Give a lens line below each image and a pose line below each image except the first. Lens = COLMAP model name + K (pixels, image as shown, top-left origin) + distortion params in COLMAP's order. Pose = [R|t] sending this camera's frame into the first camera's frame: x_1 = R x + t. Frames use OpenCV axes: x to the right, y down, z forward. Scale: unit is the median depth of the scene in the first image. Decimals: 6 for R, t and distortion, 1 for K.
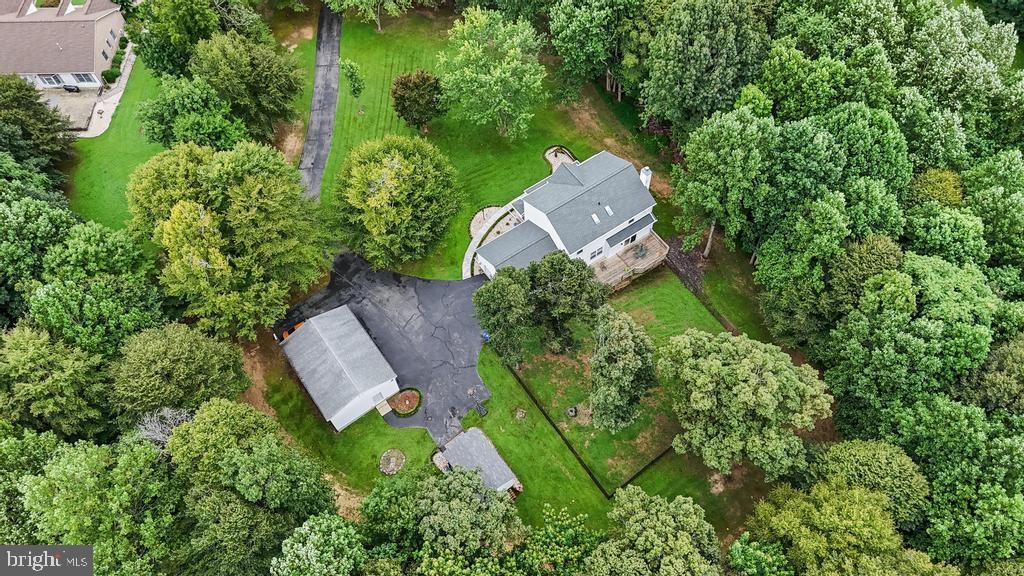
lens RADIAL K [[763.1, 0, 512.0], [0, 763.1, 288.0], [0, 0, 1]] dist [0.056006, -0.048665]
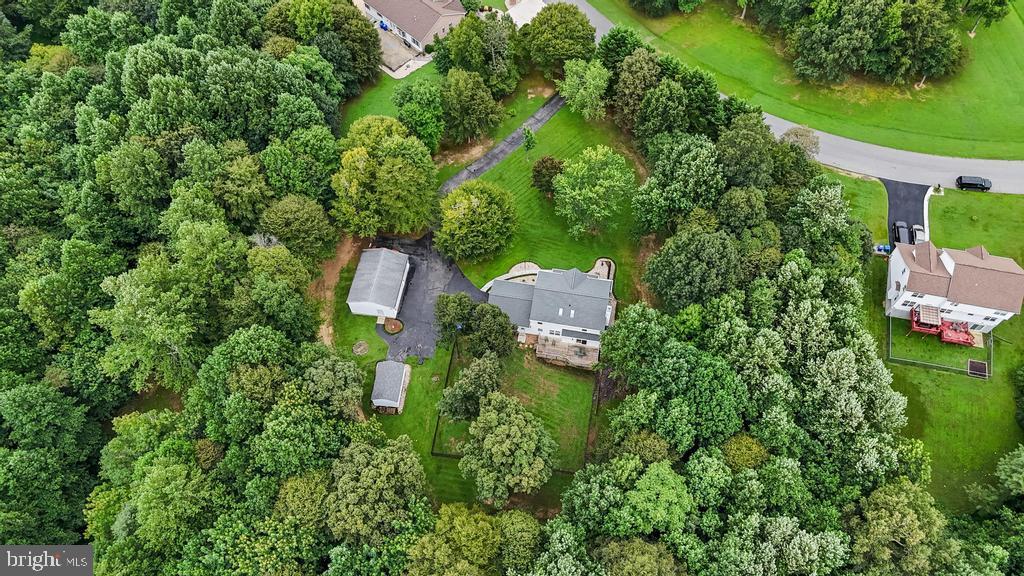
lens RADIAL K [[763.1, 0, 512.0], [0, 763.1, 288.0], [0, 0, 1]] dist [0.056006, -0.048665]
pose [[0.711891, 0.612780, -0.343093, 0.521391], [-0.608234, 0.782194, 0.134997, -0.270660], [0.351089, 0.112578, 0.929550, -0.380505]]
